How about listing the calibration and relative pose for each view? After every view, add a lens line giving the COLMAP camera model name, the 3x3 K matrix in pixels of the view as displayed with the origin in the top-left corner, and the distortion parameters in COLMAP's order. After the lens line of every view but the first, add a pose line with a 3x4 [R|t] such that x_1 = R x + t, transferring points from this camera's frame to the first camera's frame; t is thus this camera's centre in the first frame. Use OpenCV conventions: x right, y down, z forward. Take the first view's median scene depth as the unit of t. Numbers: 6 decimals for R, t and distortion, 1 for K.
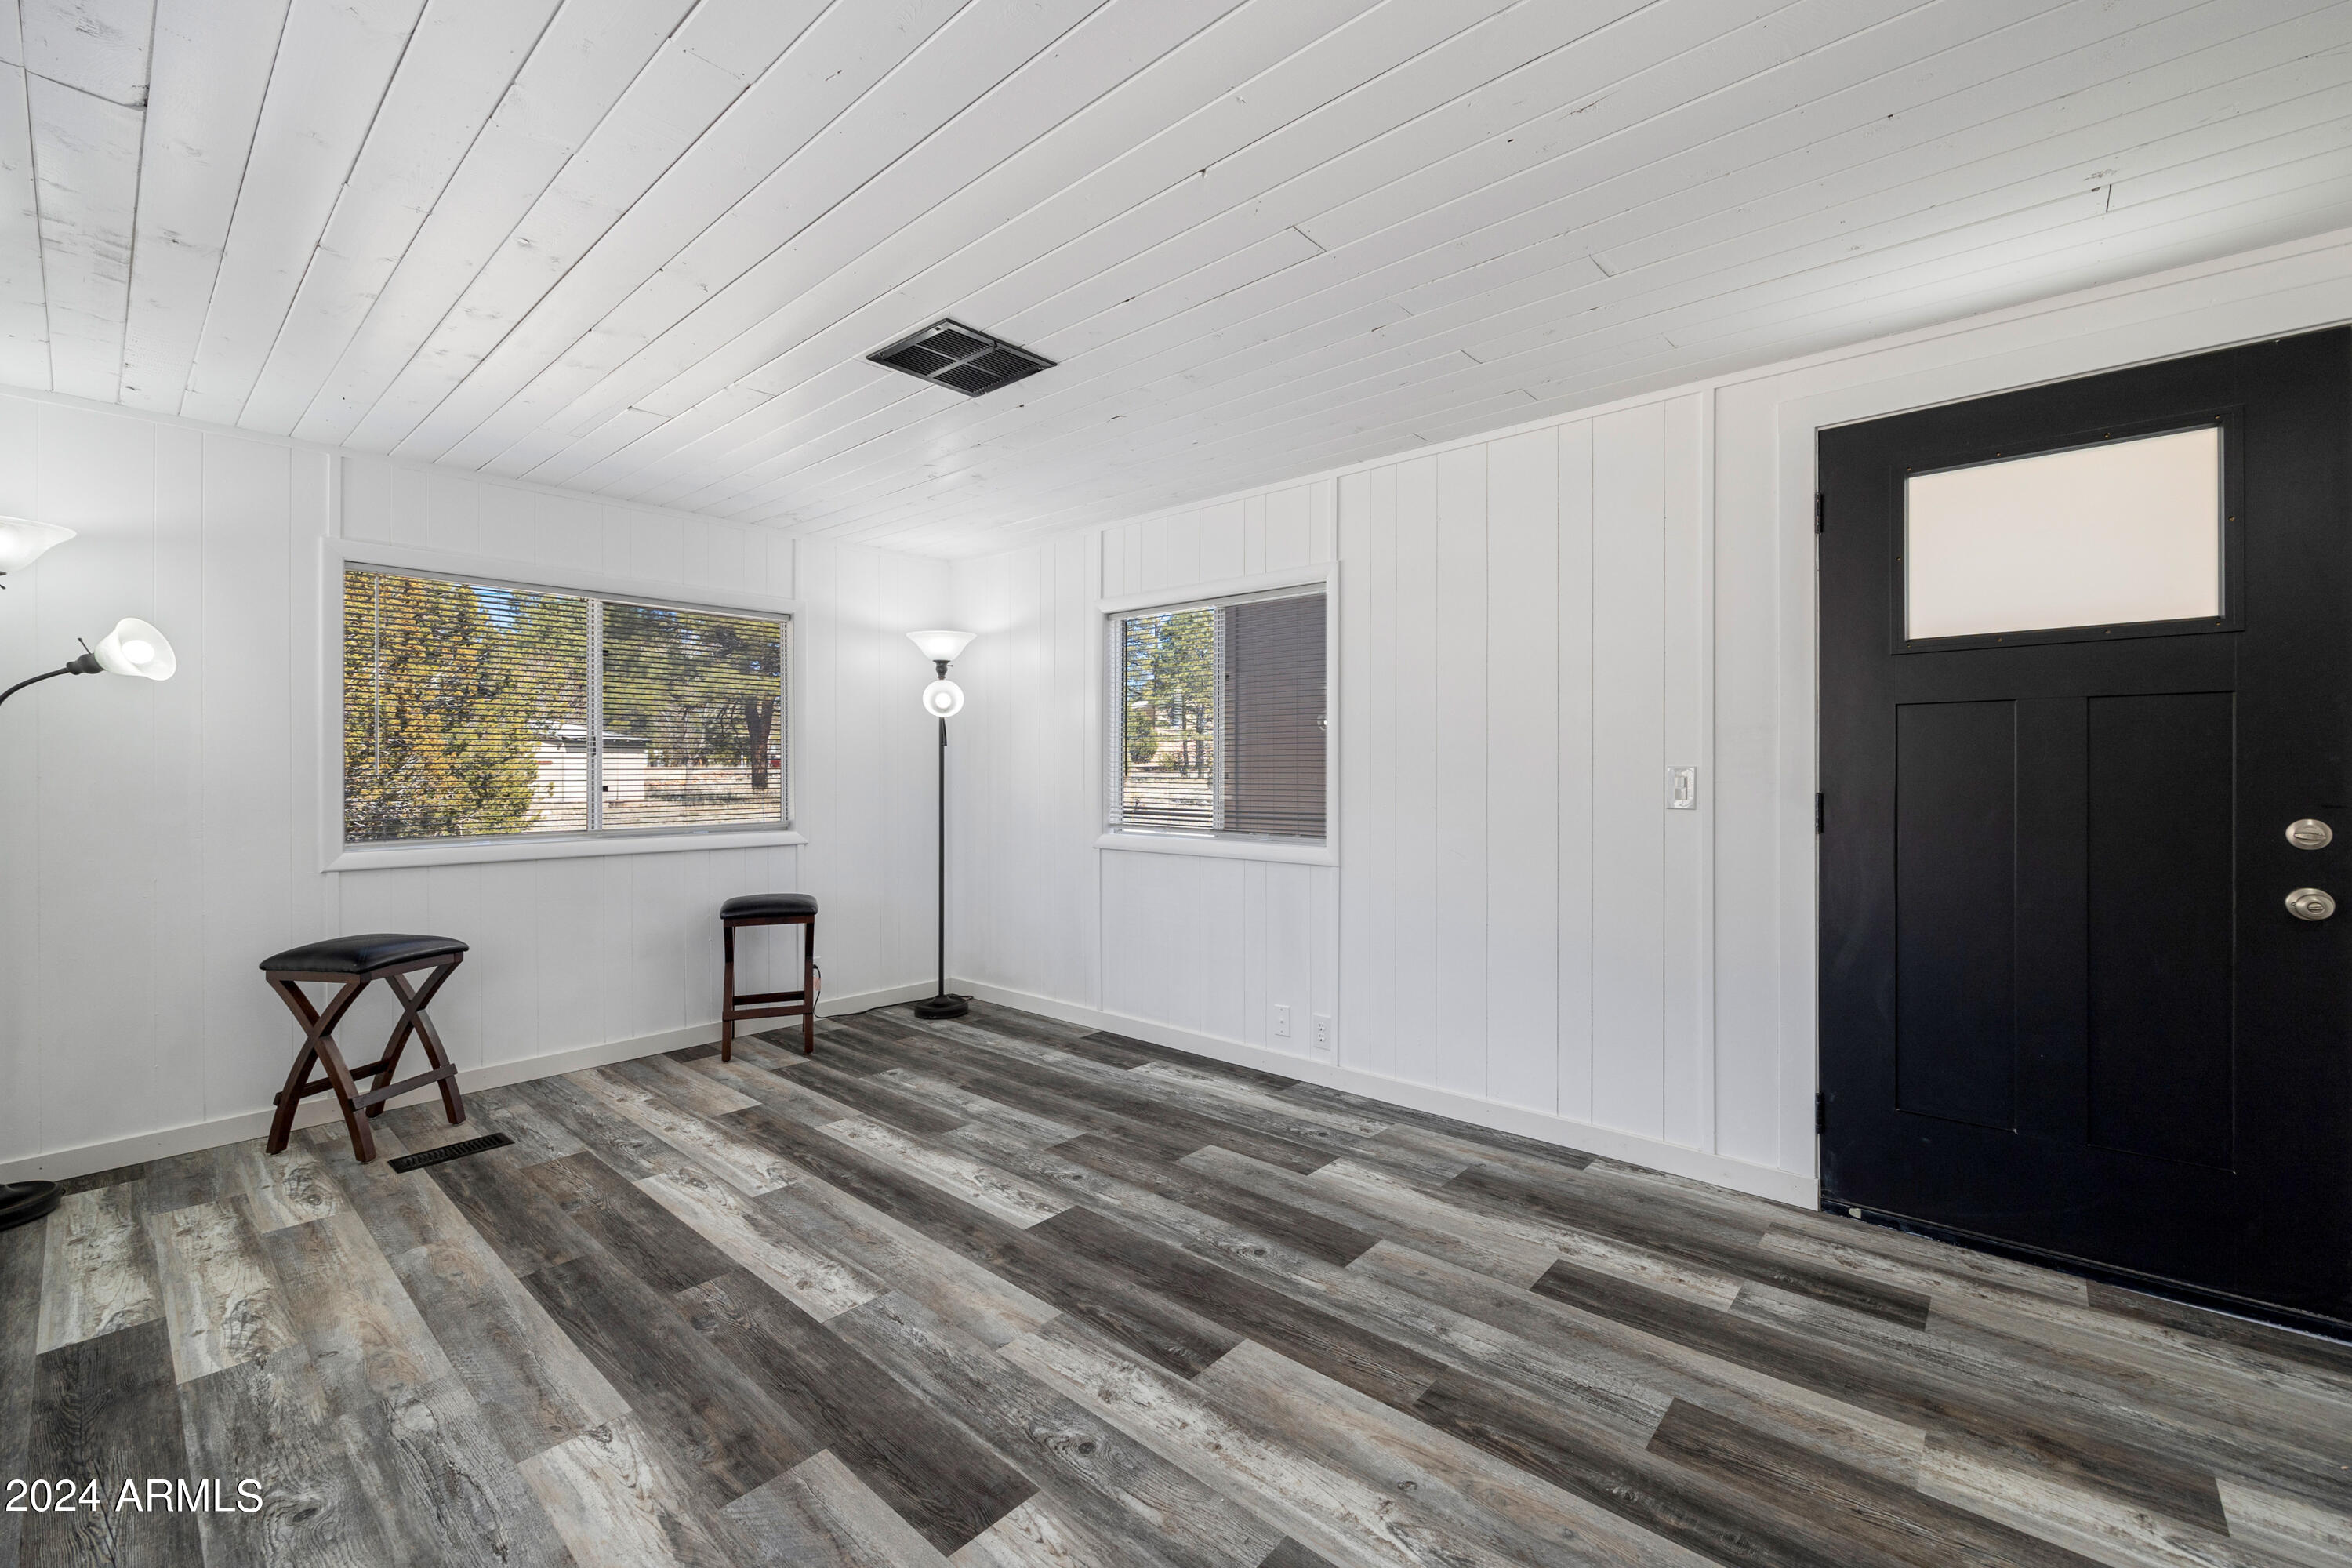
lens RADIAL K [[964.5, 0, 1176.0], [0, 964.5, 784.0], [0, 0, 1]] dist [-0.001877, 0.000083]
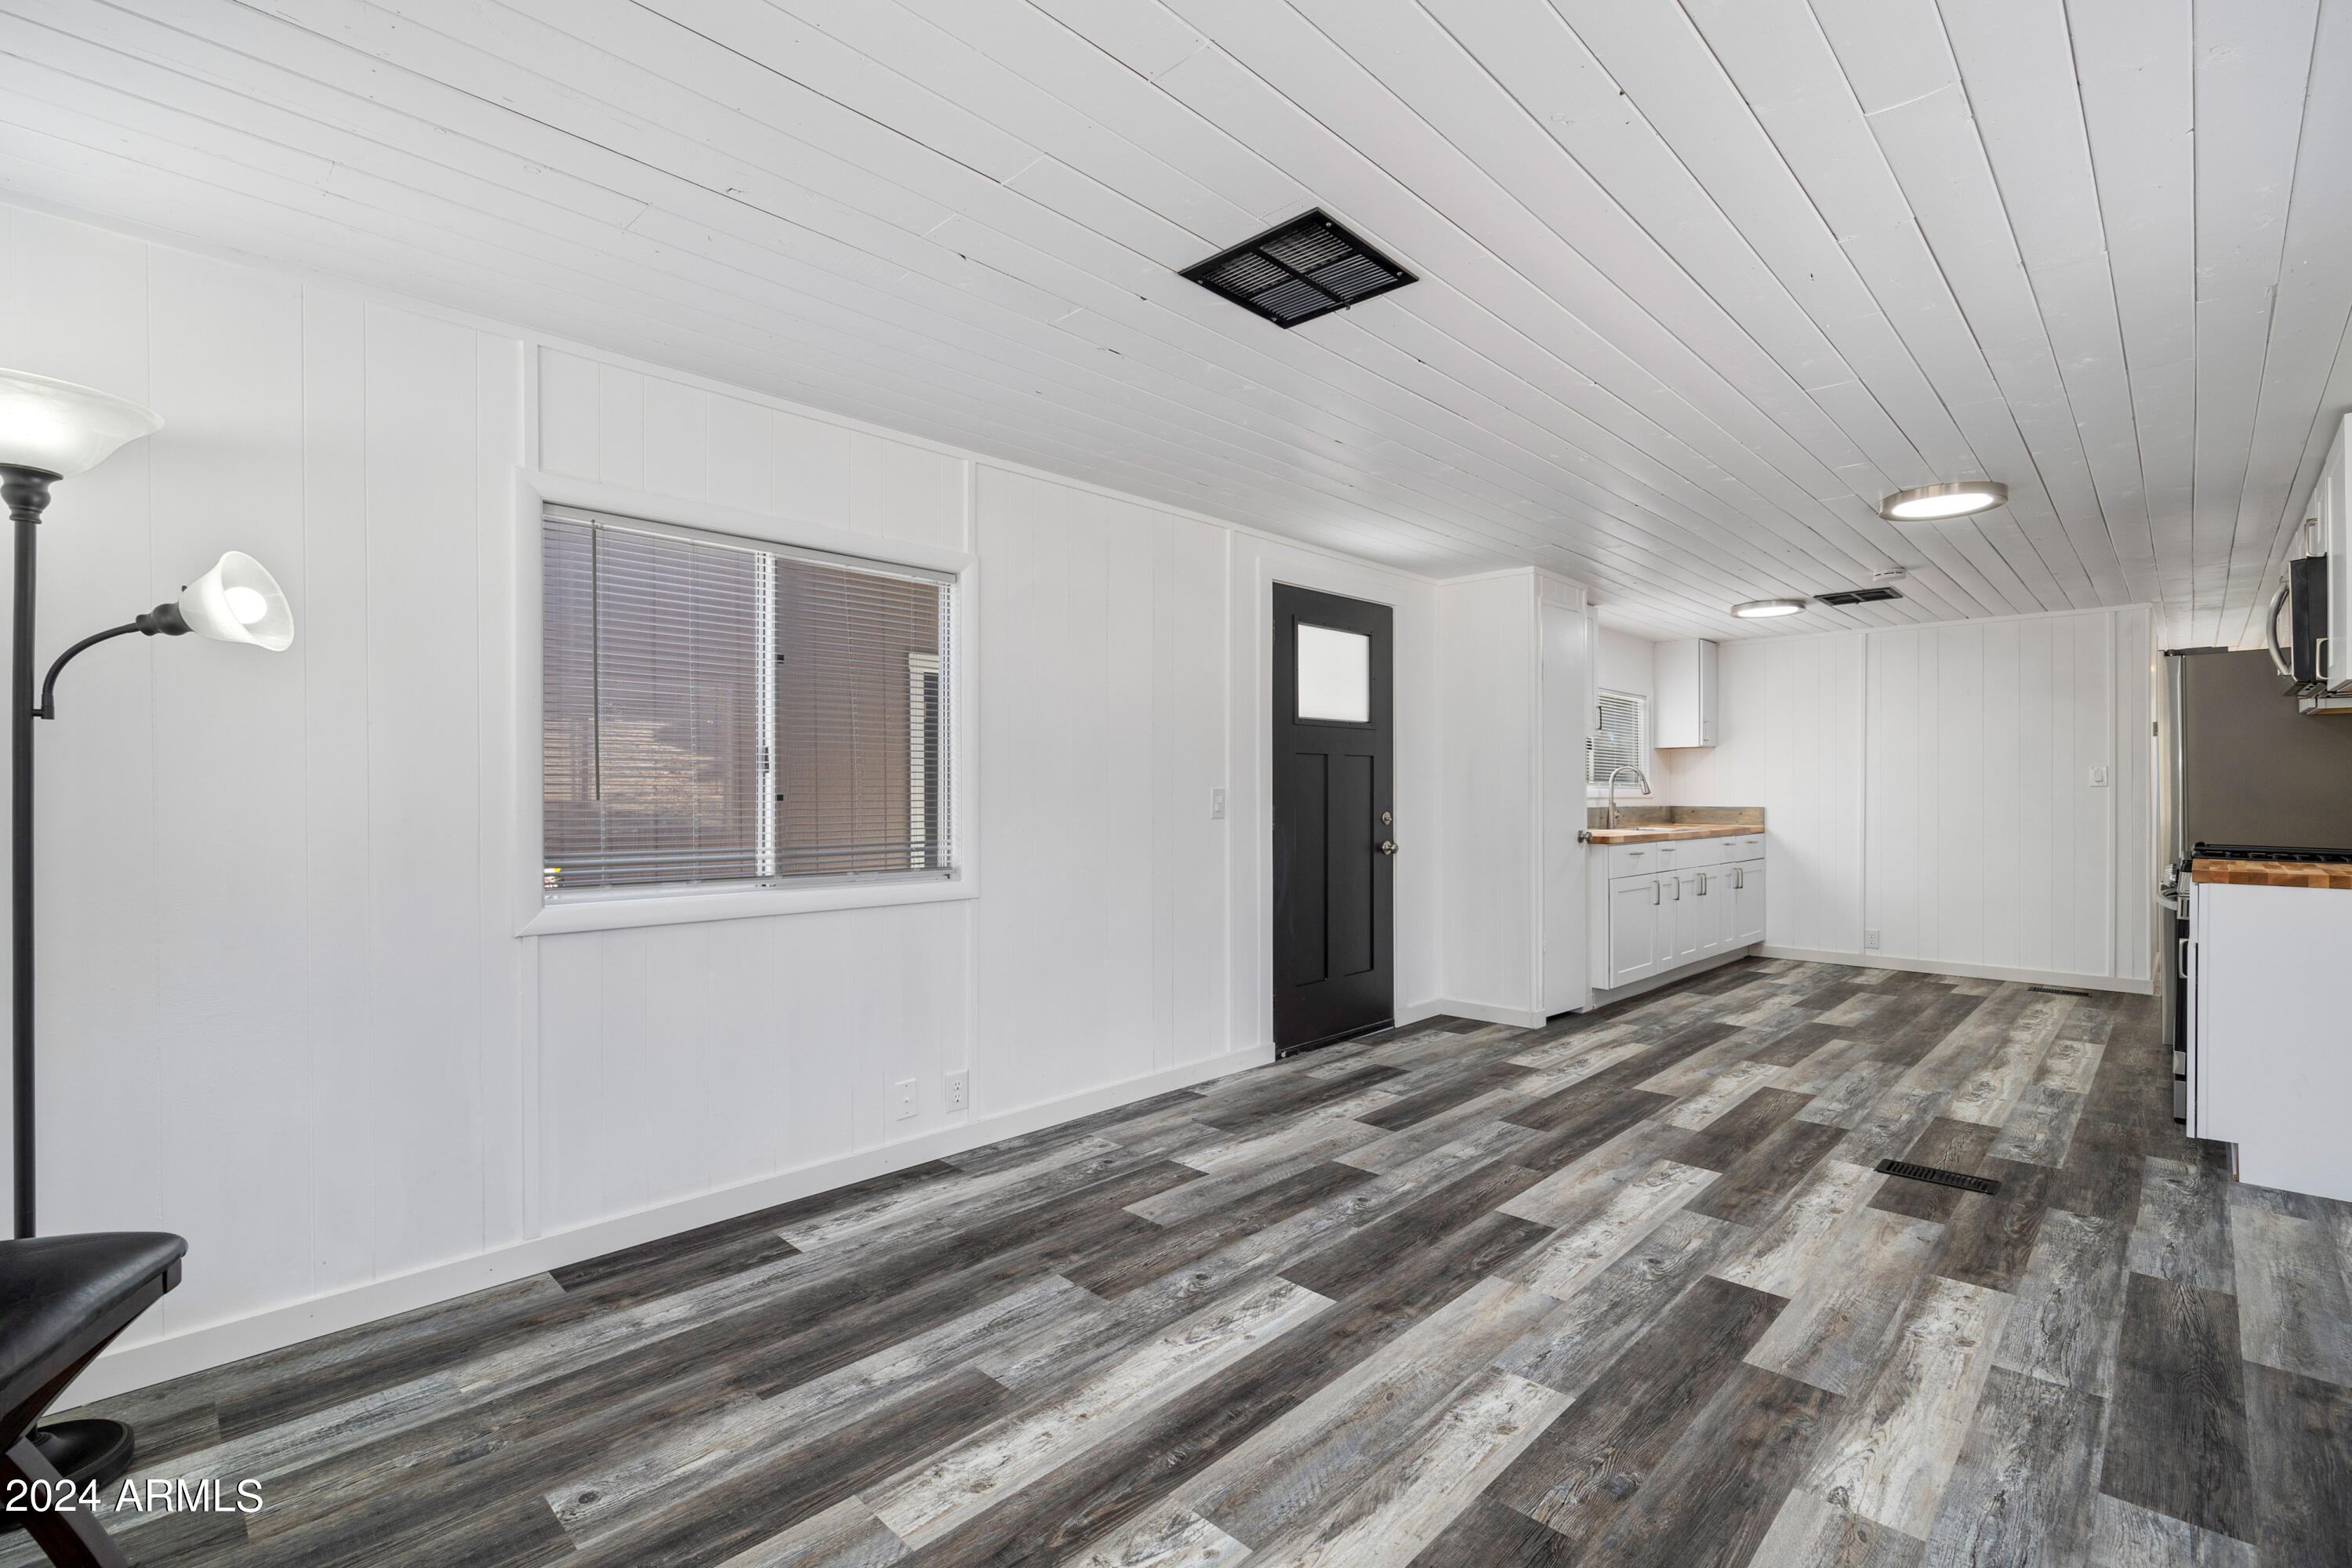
lens RADIAL K [[1059.3, 0, 1176.0], [0, 1059.3, 784.0], [0, 0, 1]] dist [-0.007941, 0.000362]
pose [[0.046467, 0.010814, 0.998861, -1.050693], [0.014699, 0.999826, -0.011509, -0.003709], [-0.998812, 0.015217, 0.046299, 1.010409]]
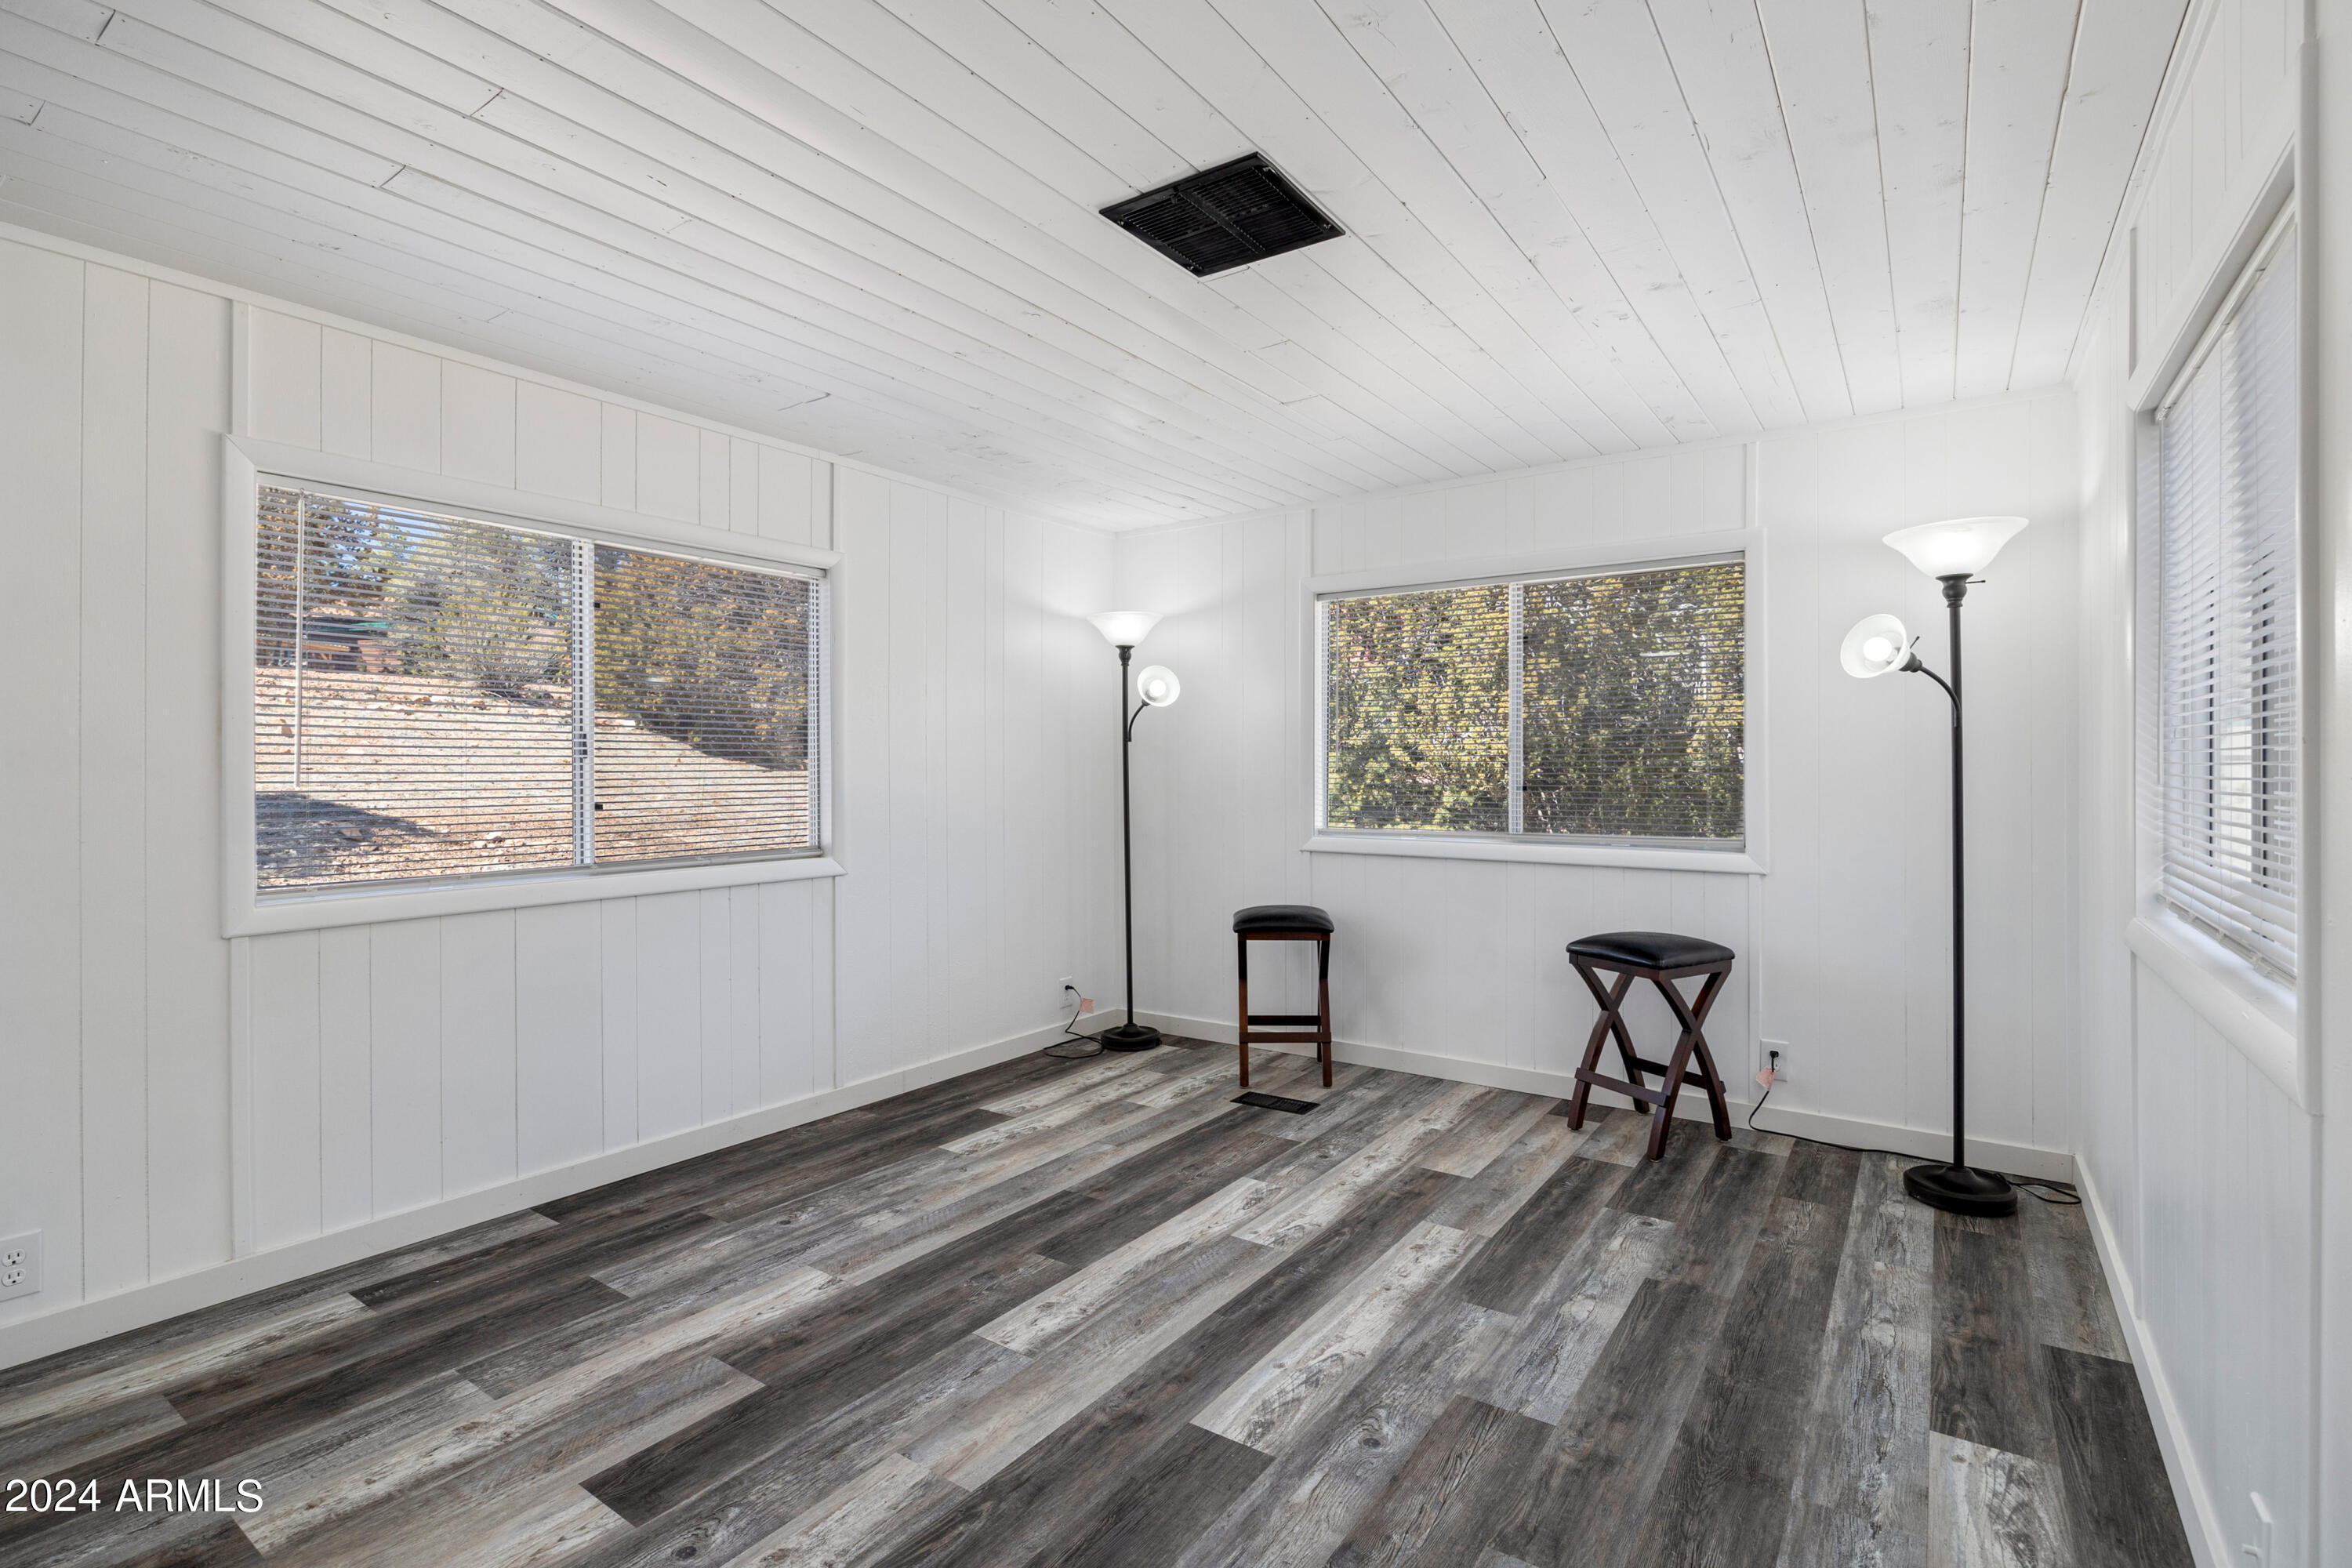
lens RADIAL K [[1080.3, 0, 1176.0], [0, 1080.3, 784.0], [0, 0, 1]] dist [-0.011084, -0.000099]
pose [[0.119943, 0.016270, -0.992647, 0.570859], [-0.012366, 0.999813, 0.014893, -0.017322], [0.992704, 0.010488, 0.120121, 0.820945]]
